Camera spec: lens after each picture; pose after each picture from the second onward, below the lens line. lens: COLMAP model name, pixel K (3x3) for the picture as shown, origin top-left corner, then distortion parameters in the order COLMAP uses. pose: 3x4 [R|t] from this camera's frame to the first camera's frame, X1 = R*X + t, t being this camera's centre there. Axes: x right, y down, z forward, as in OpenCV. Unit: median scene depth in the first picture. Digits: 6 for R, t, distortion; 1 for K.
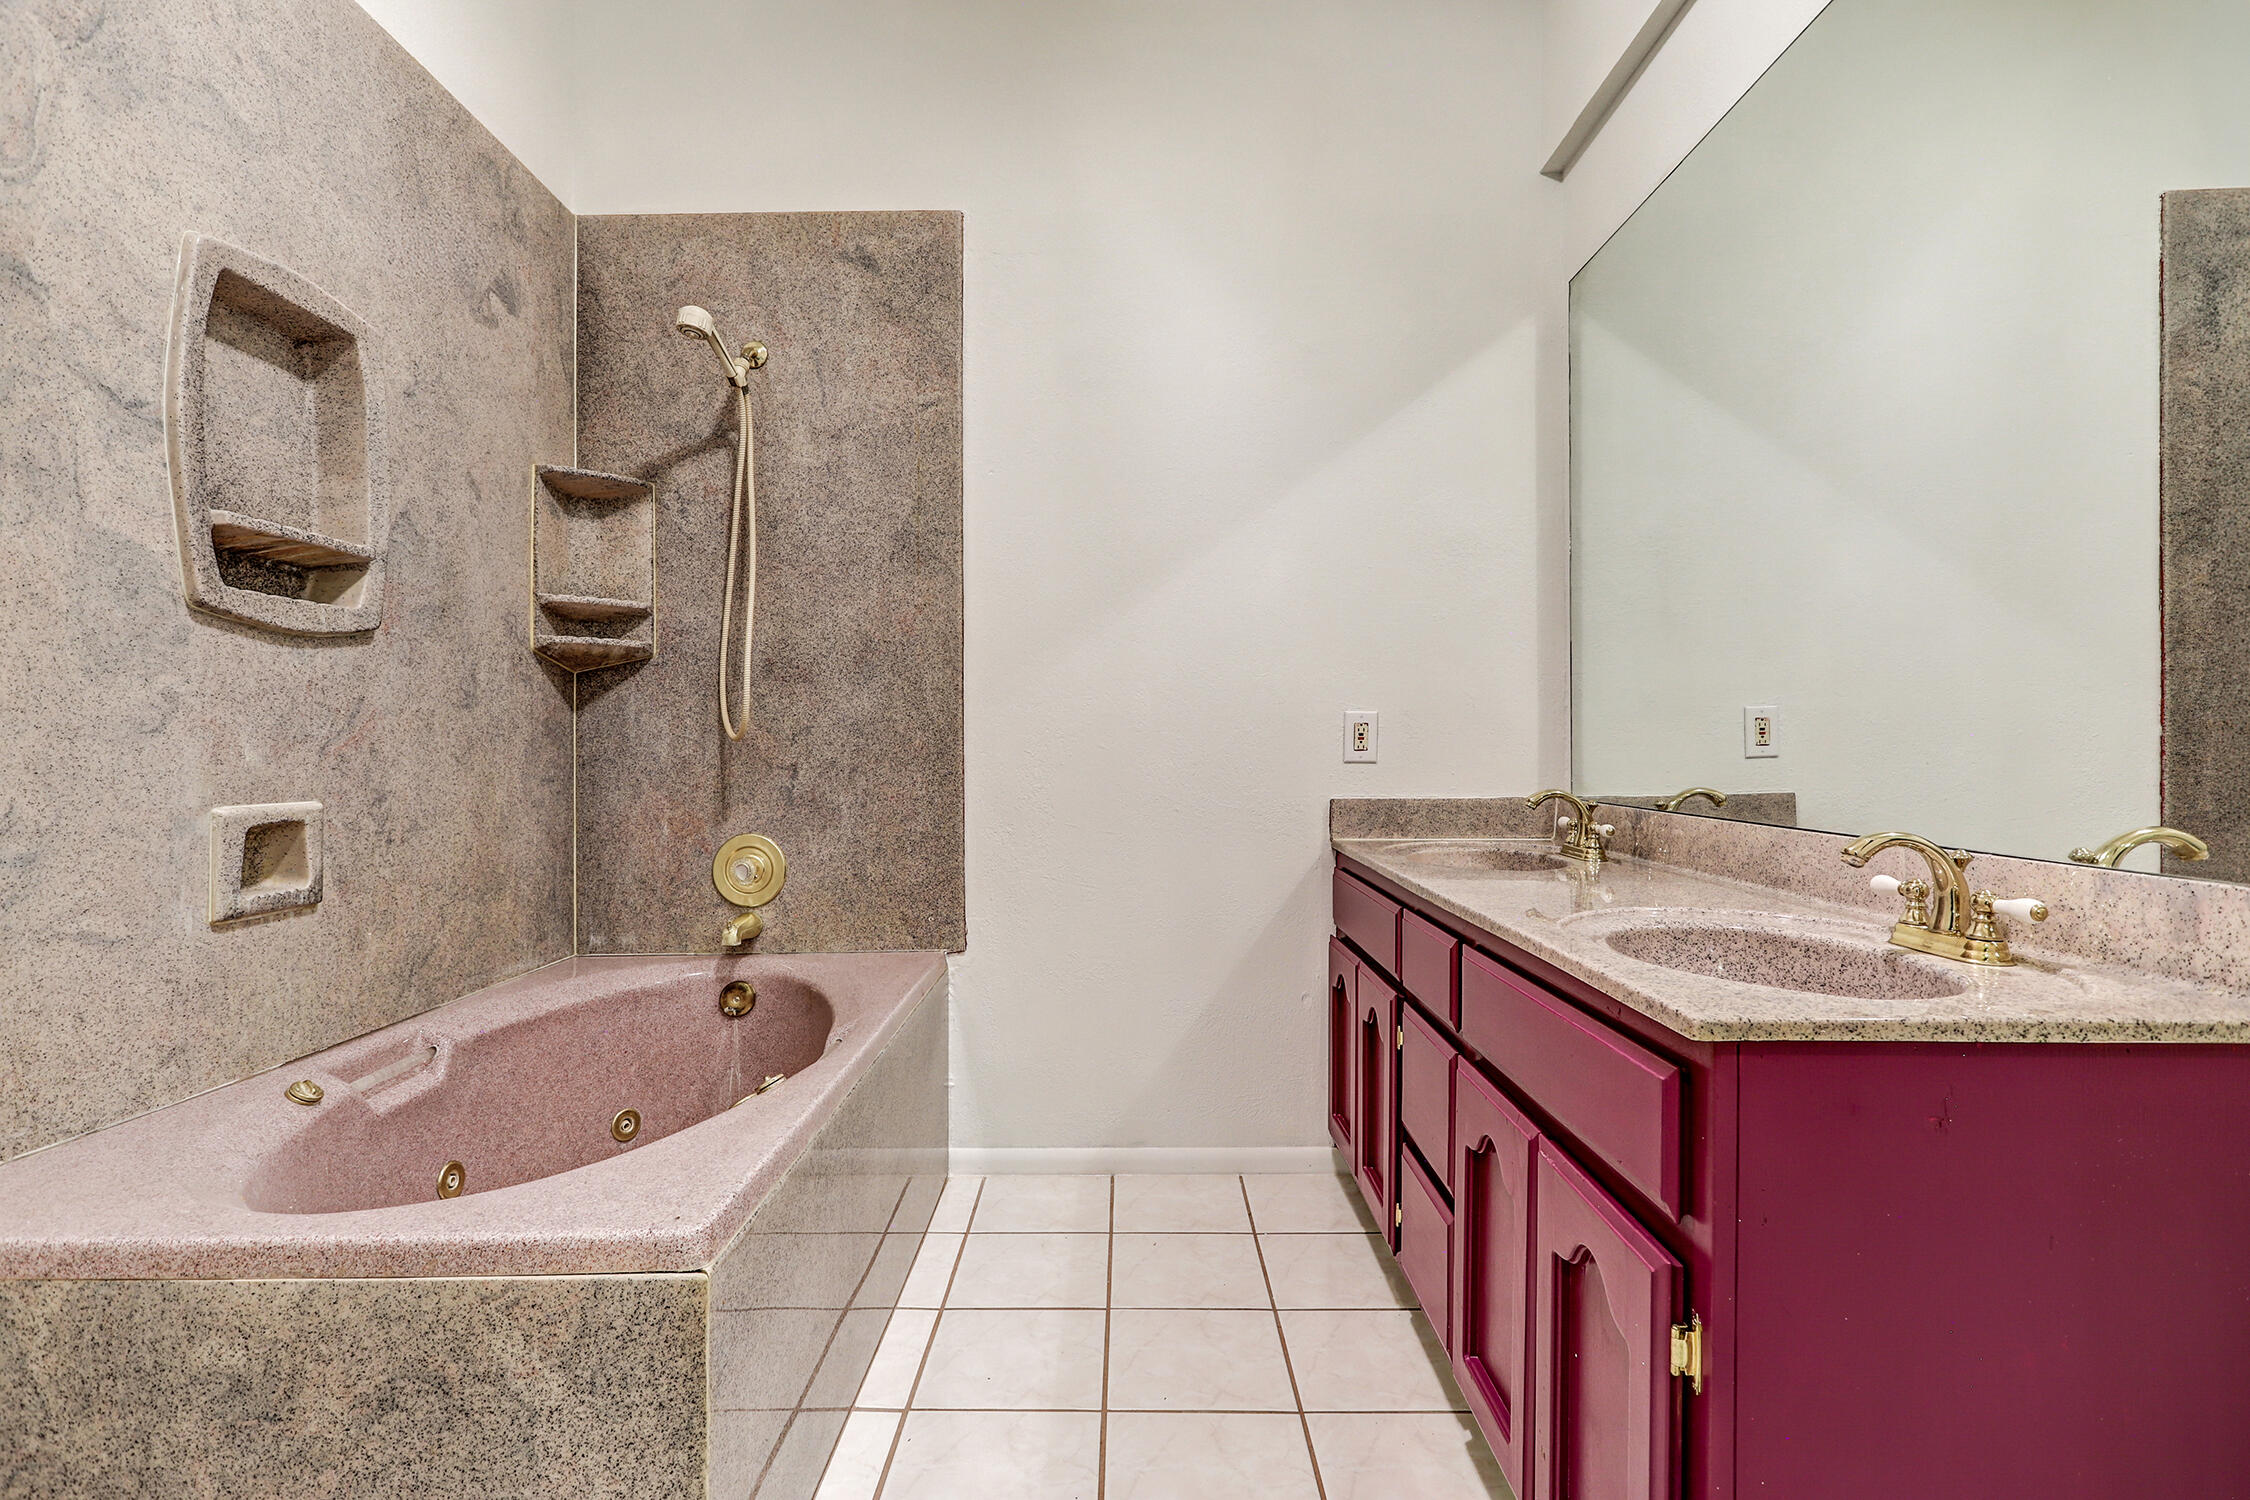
lens RADIAL K [[1059.8, 0, 1123.2], [0, 1059.8, 746.5], [0, 0, 1]] dist [0.002365, 0.001263]
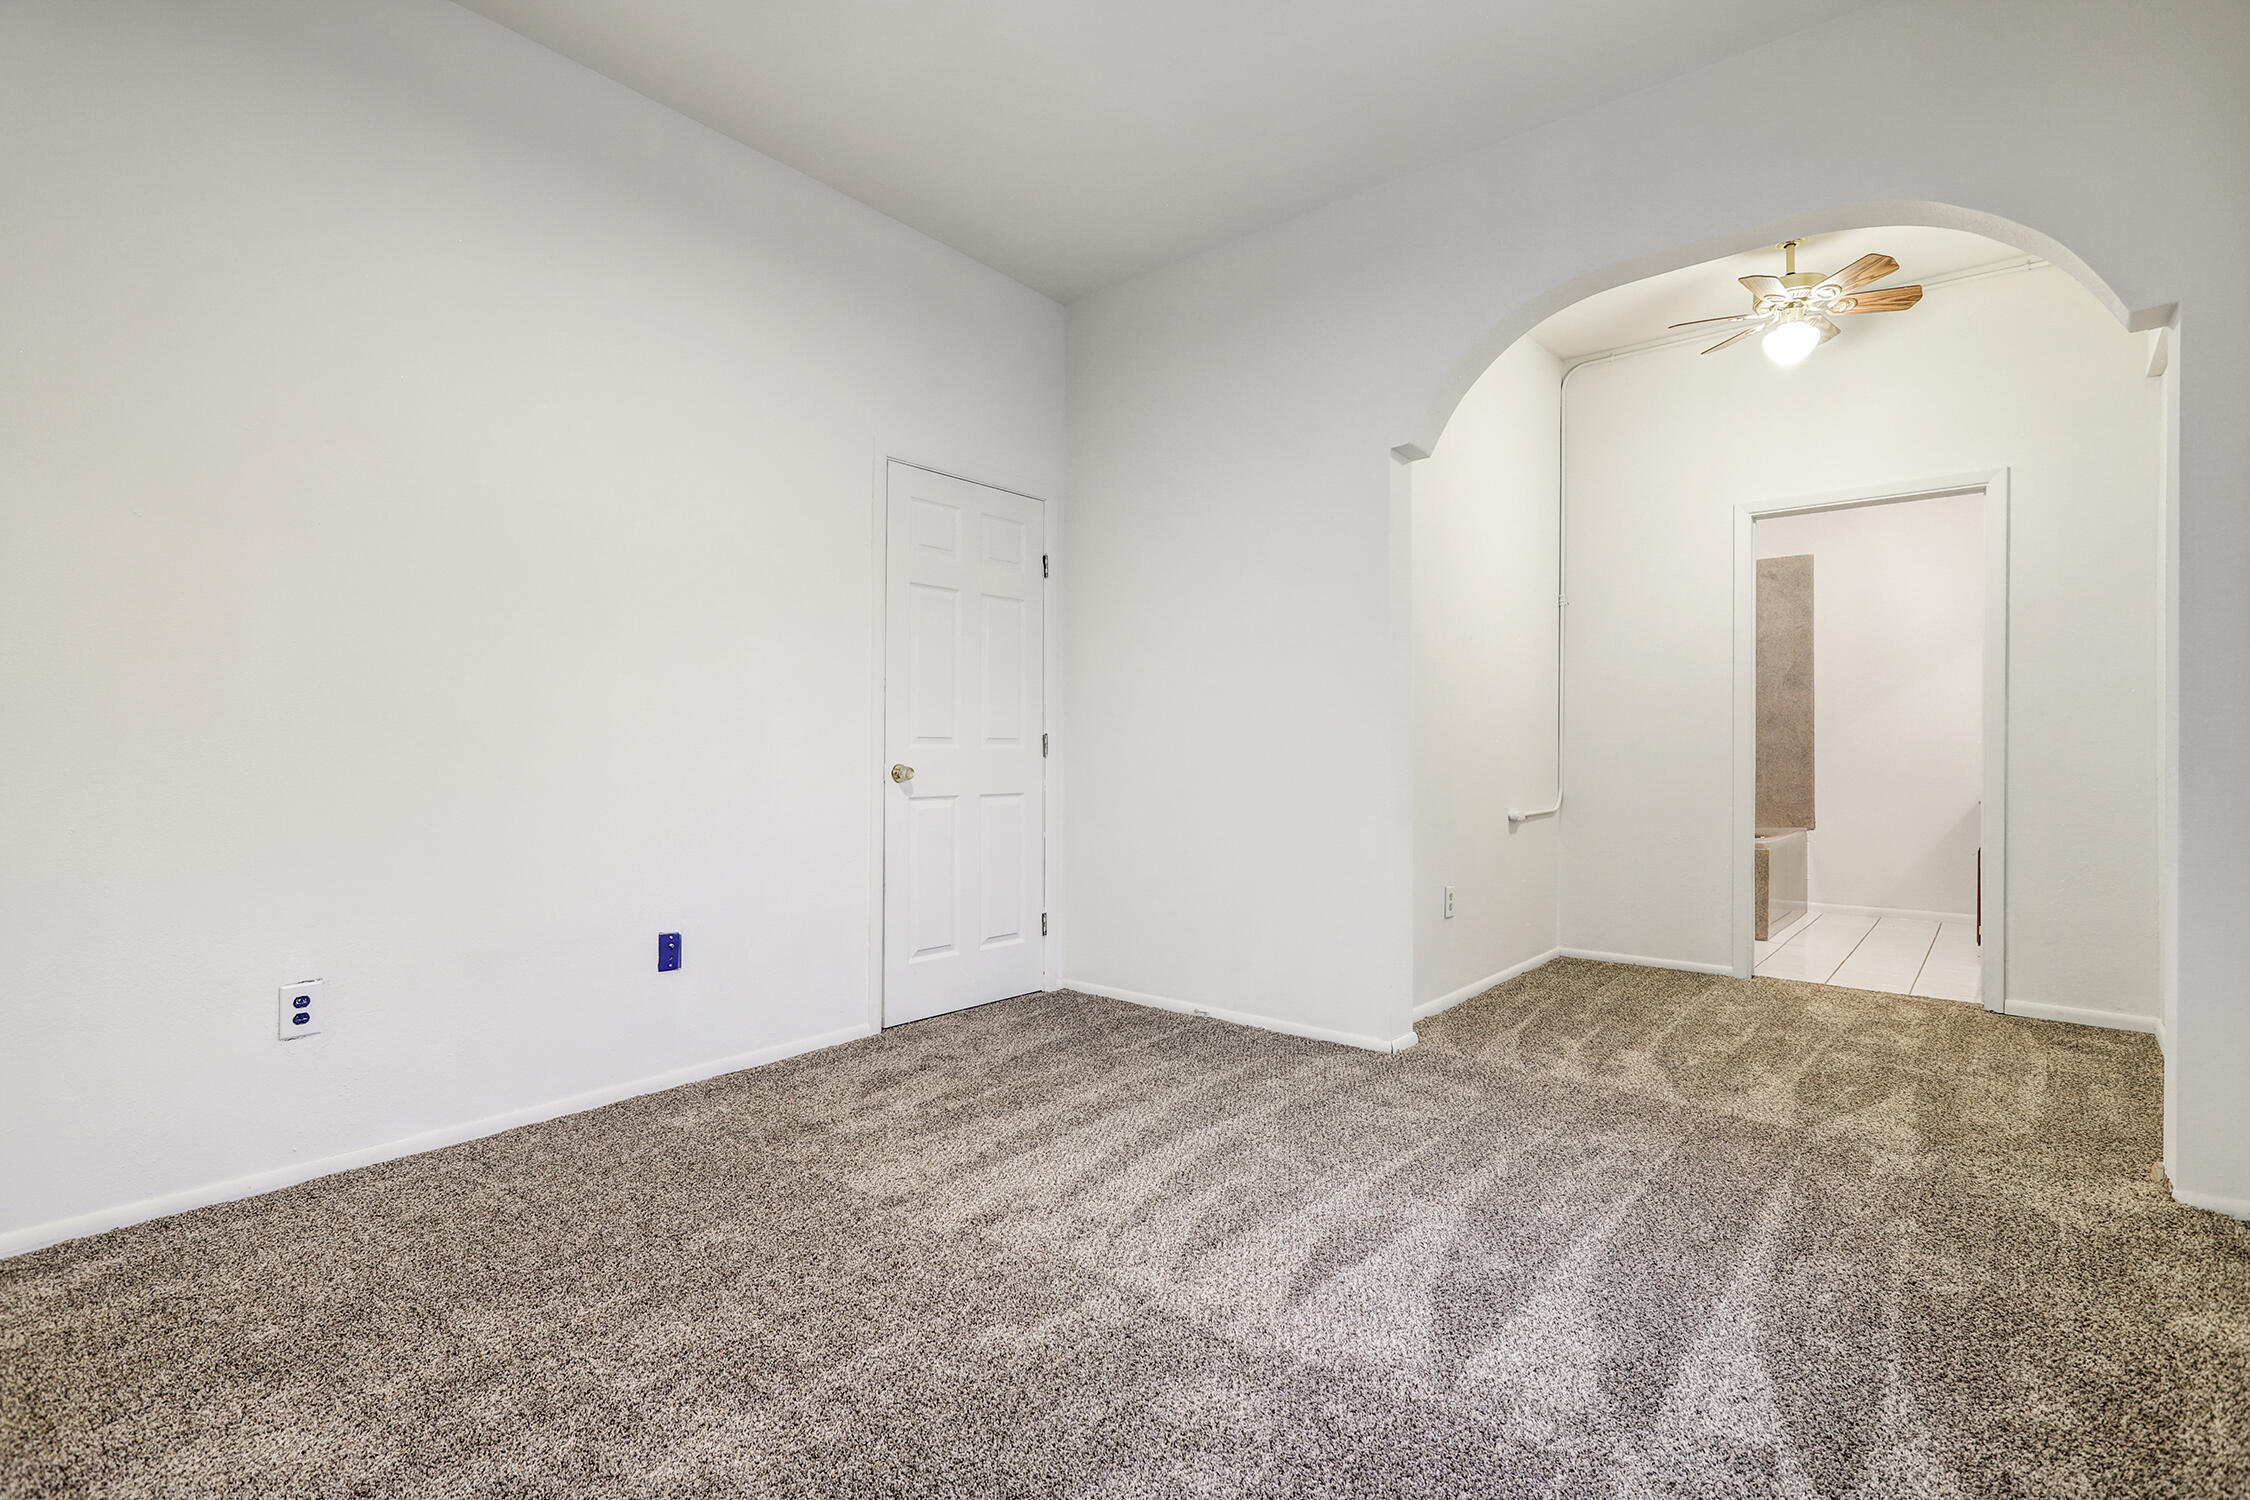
lens RADIAL K [[1059.8, 0, 1137.7], [0, 1059.8, 748.7], [0, 0, 1]] dist [0.002365, 0.001263]
pose [[0.779924, -0.000114, -0.625874, 0.199464], [-0.004456, 0.999974, -0.005735, 0.011809], [0.625858, 0.007262, 0.779903, -2.209674]]
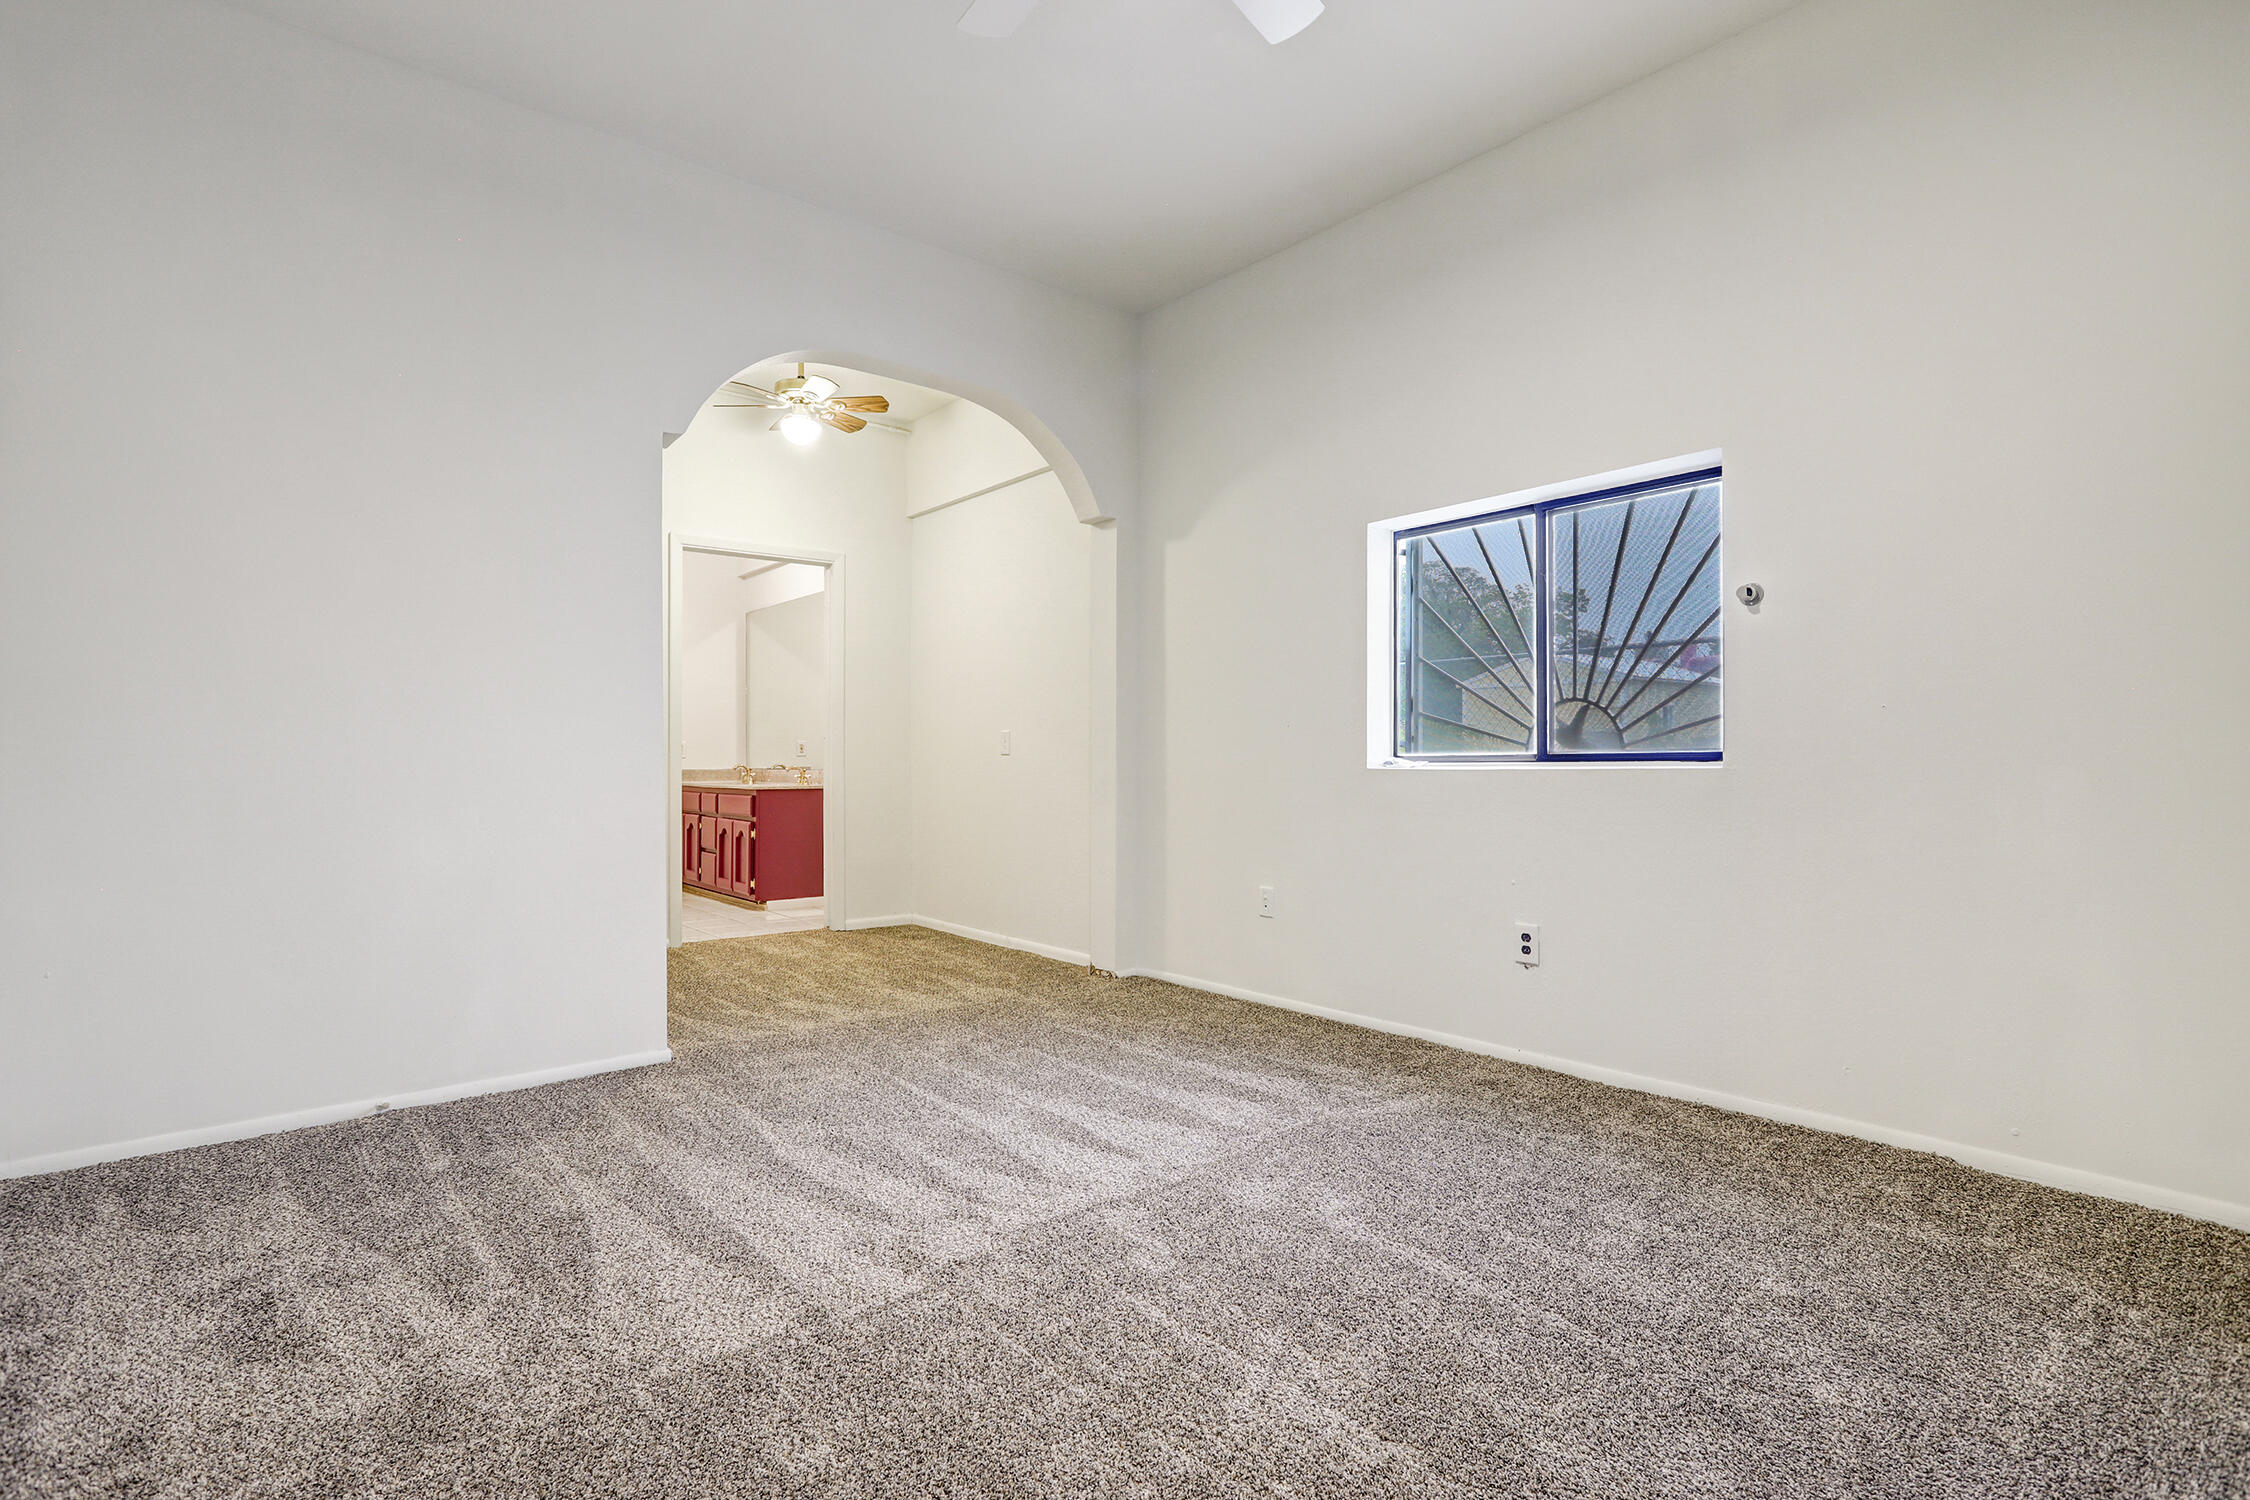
lens RADIAL K [[1059.8, 0, 1136.4], [0, 1059.8, 752.5], [0, 0, 1]] dist [0.002365, 0.001263]
pose [[0.752225, 0.002200, 0.658902, -0.850391], [0.002296, 0.999980, -0.005960, 0.022190], [-0.658902, 0.005996, 0.752205, -2.310270]]
